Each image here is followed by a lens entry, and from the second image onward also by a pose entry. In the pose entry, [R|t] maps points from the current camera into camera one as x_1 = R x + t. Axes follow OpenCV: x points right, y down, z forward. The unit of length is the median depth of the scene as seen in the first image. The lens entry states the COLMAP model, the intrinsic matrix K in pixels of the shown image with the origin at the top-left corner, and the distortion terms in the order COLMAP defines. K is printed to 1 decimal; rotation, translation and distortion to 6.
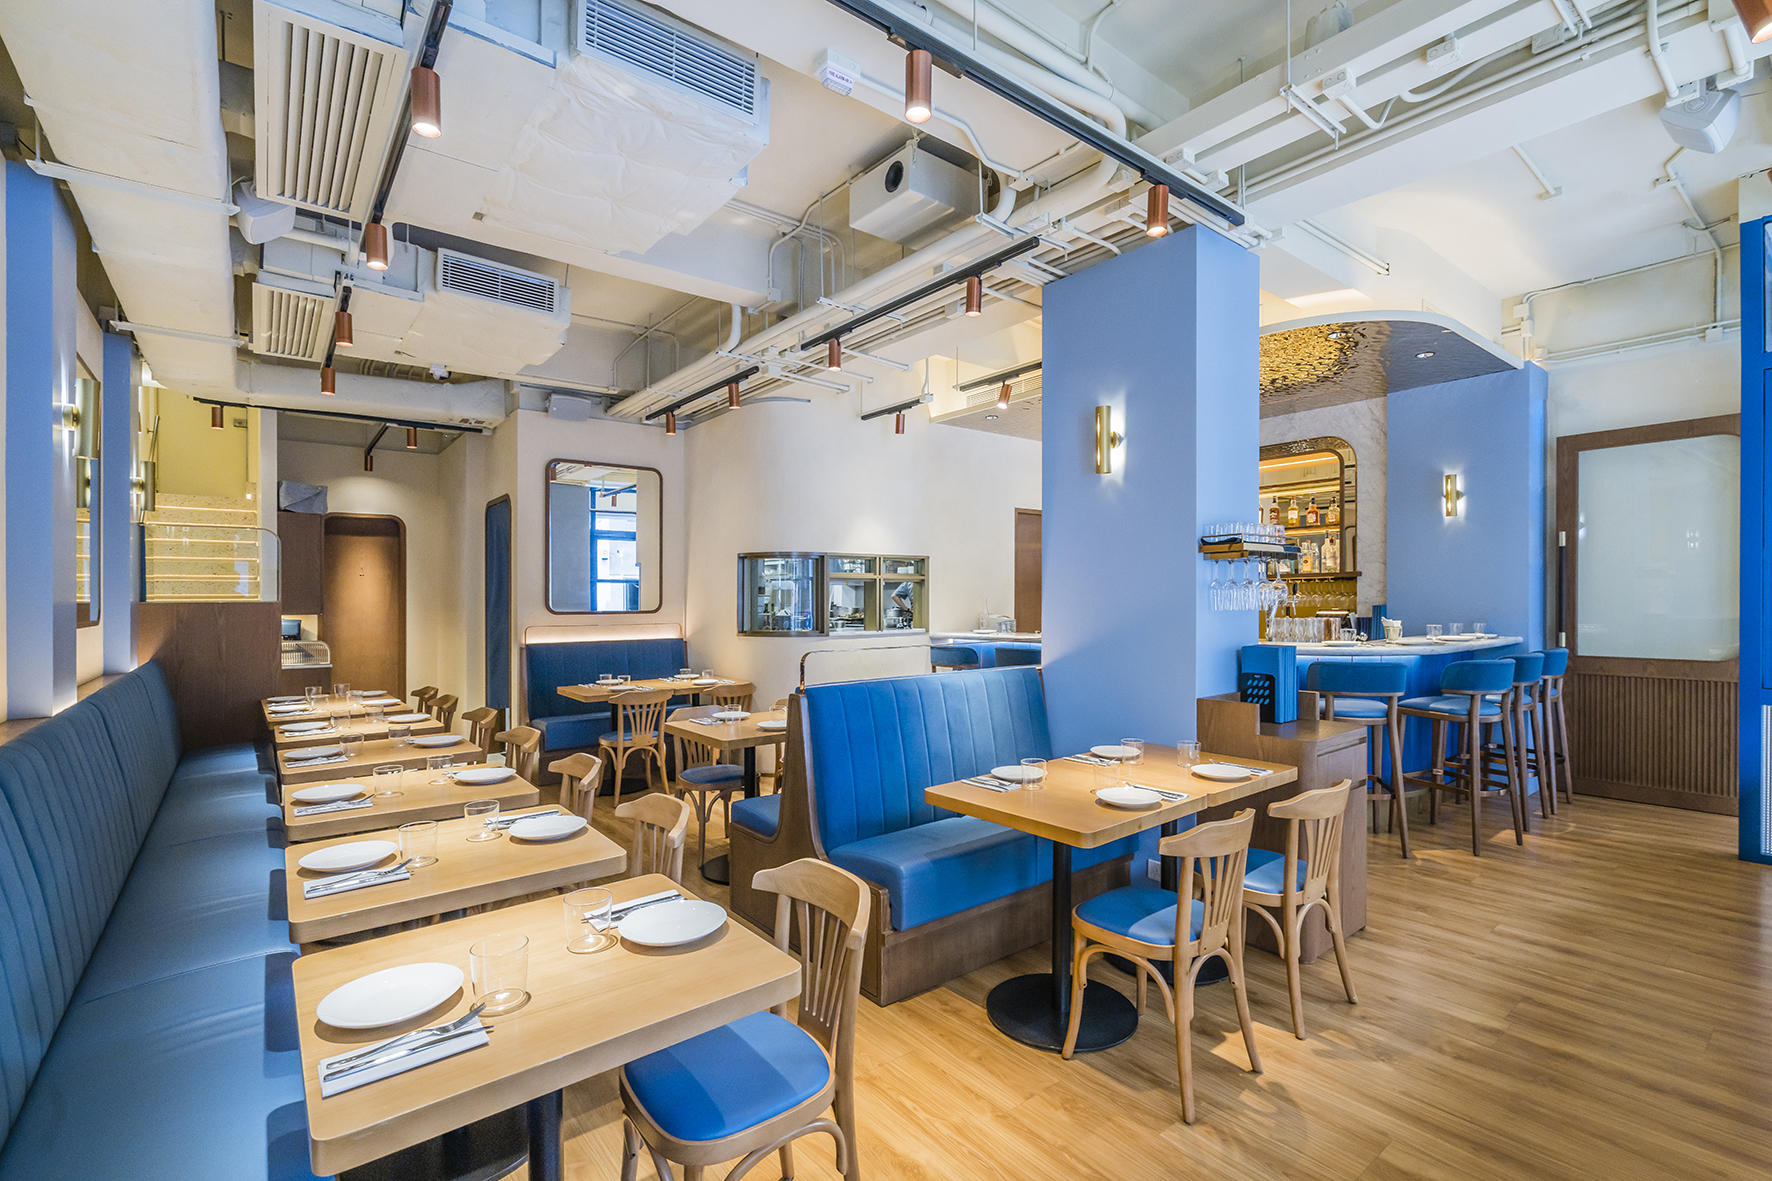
lens RADIAL K [[834.5, 0, 892.6], [0, 834.5, 581.8], [0, 0, 1]] dist [-0.006665, 0.002975]
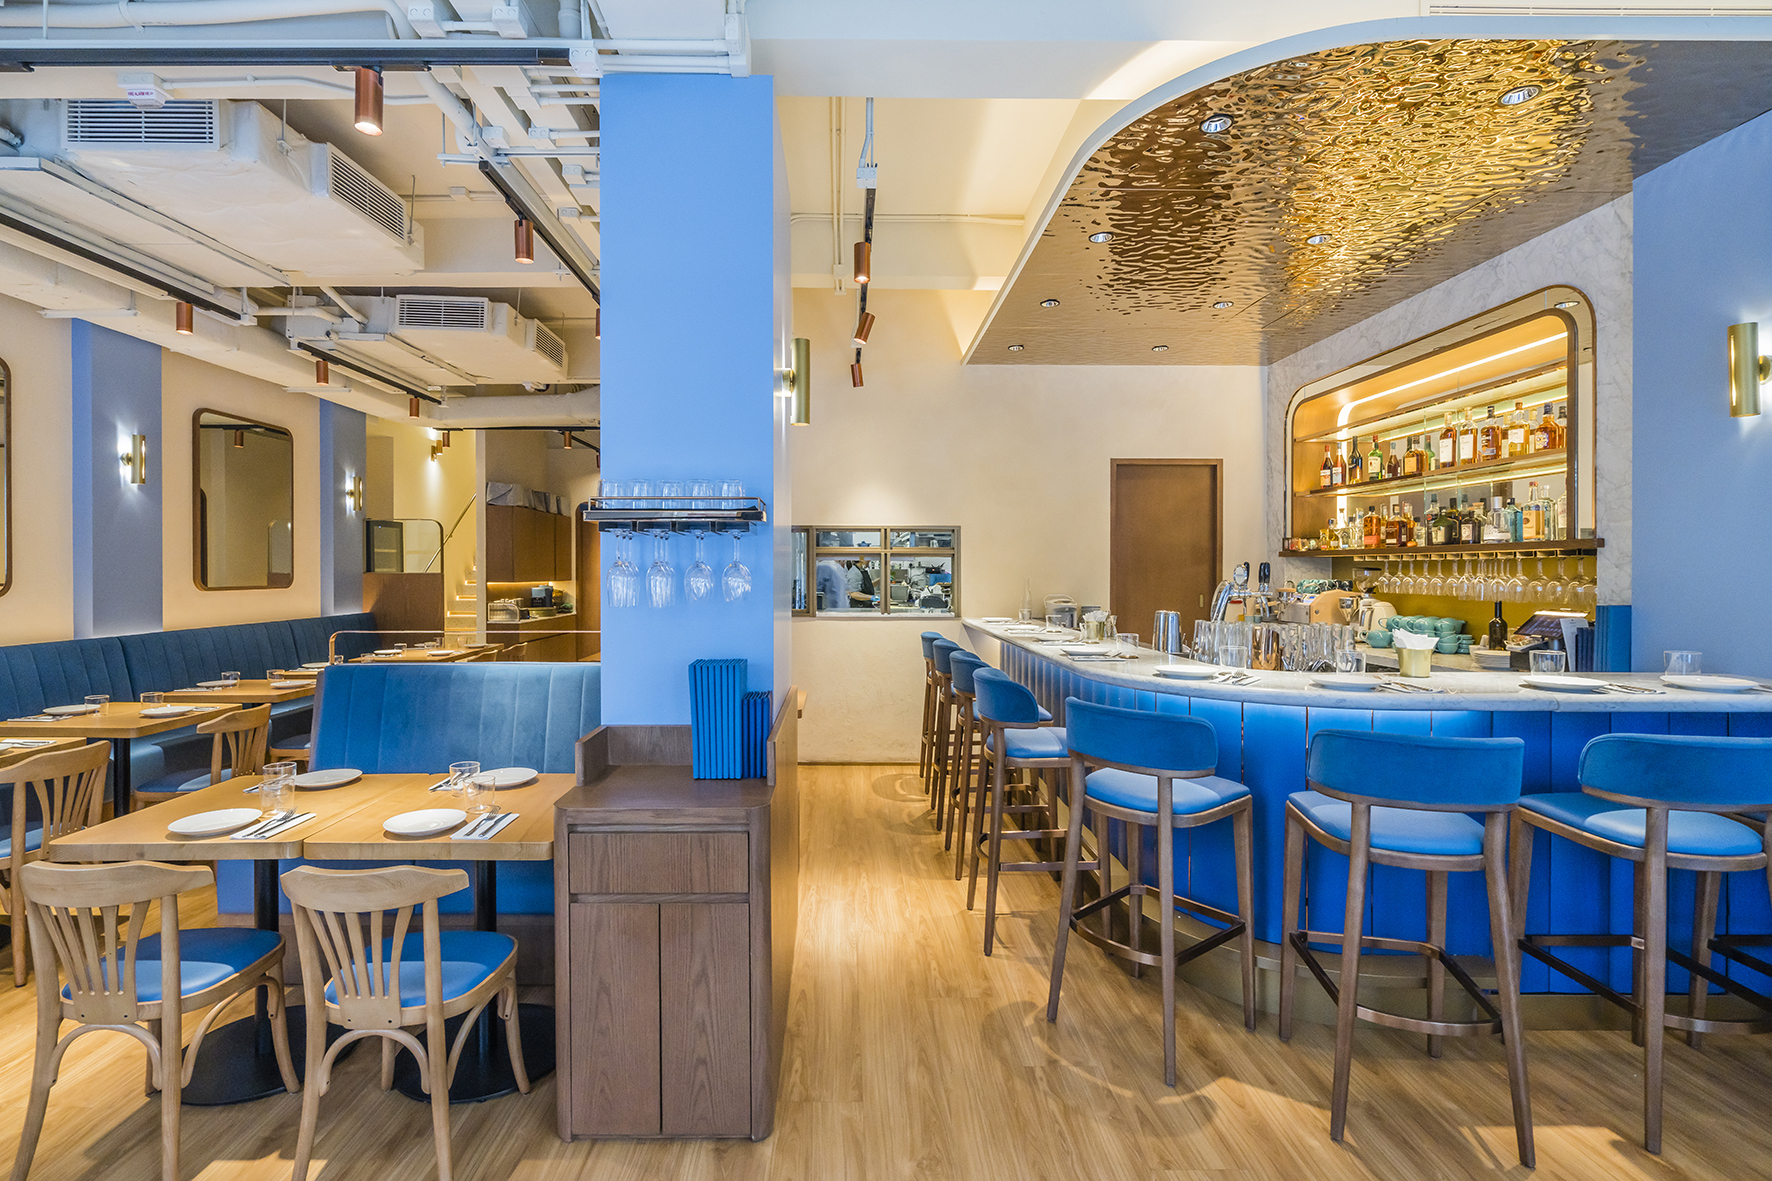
lens RADIAL K [[834.5, 0, 841.1], [0, 834.5, 562.4], [0, 0, 1]] dist [-0.006665, 0.002975]
pose [[0.771029, 0.004814, -0.636781, 0.553370], [0.003732, 0.999920, 0.012078, -0.006005], [0.636789, -0.011689, 0.770950, 0.321115]]
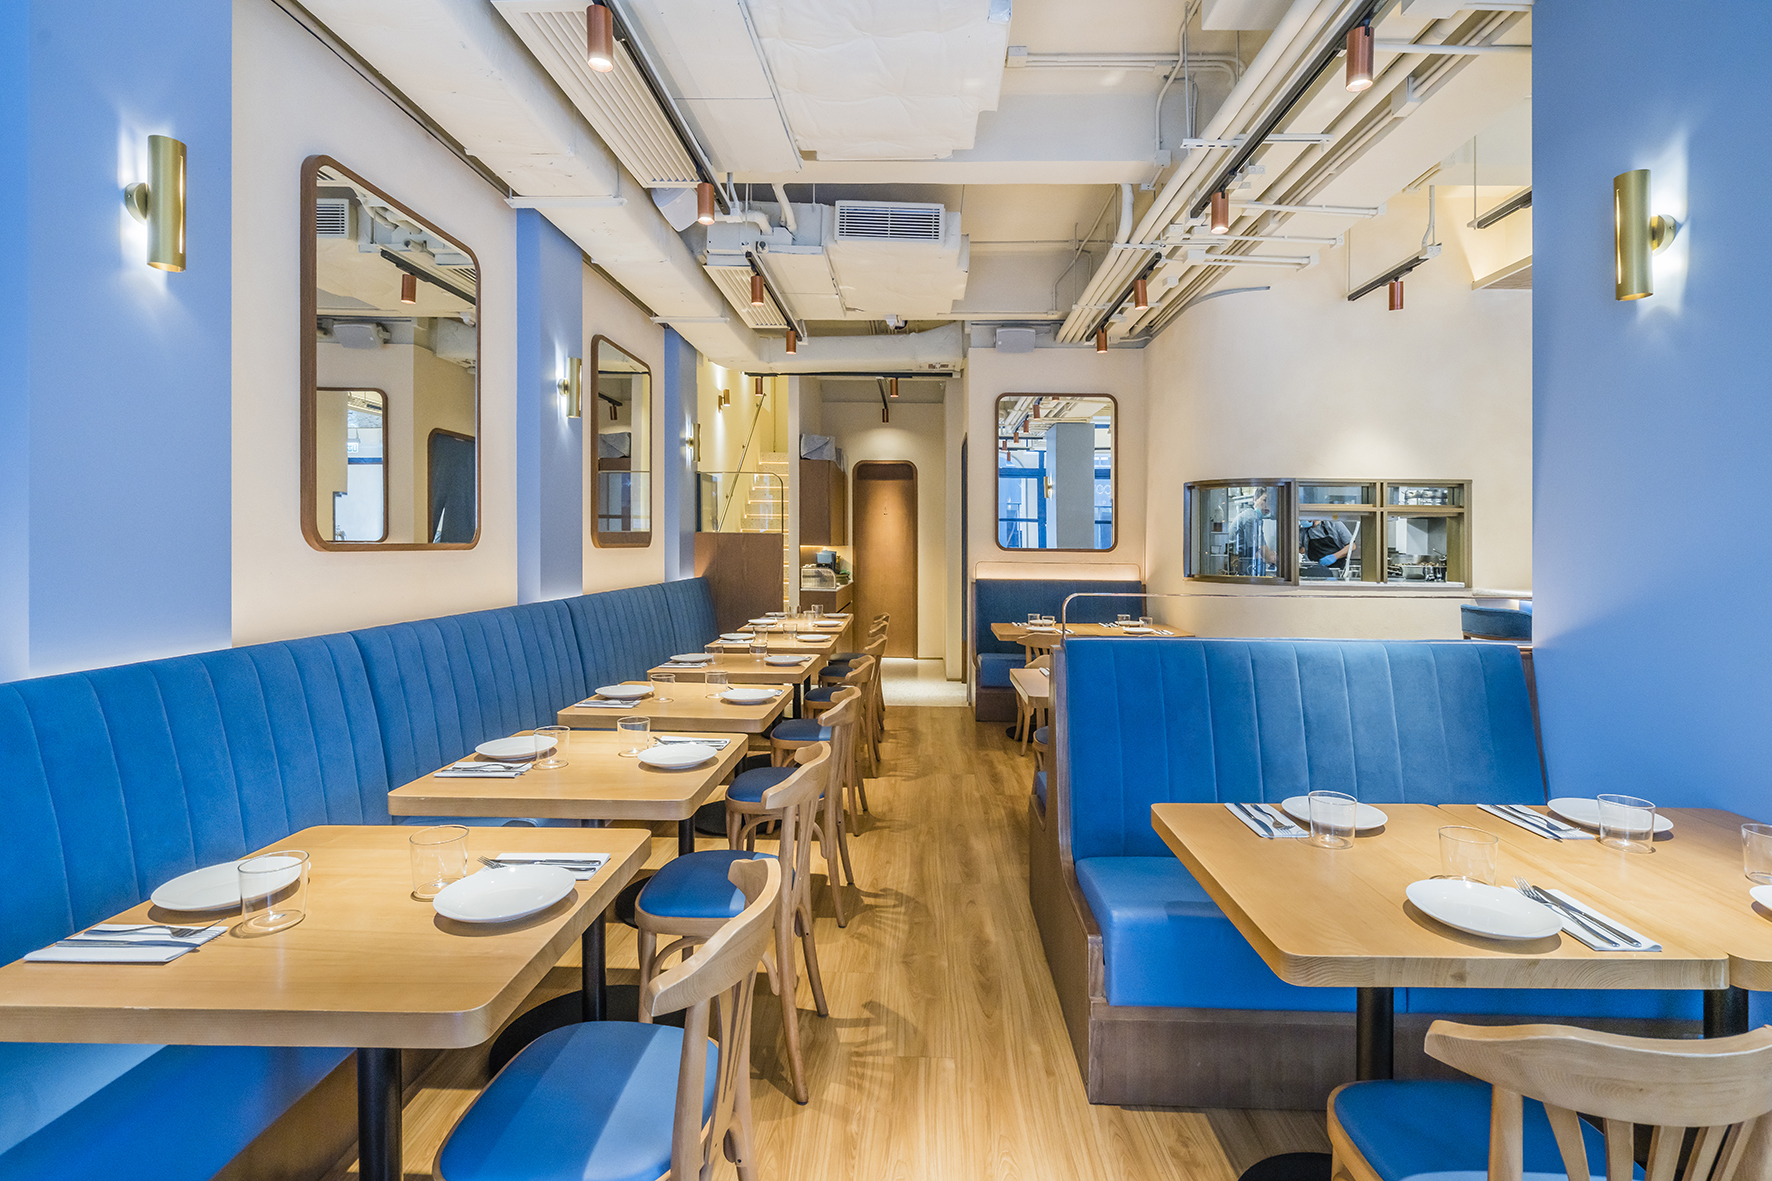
lens RADIAL K [[834.5, 0, 880.3], [0, 834.5, 523.4], [0, 0, 1]] dist [-0.006665, 0.002975]
pose [[0.754755, 0.000461, -0.656006, 0.143564], [-0.004331, 0.999981, -0.004281, 0.012805], [0.655992, 0.006072, 0.754743, 0.163476]]
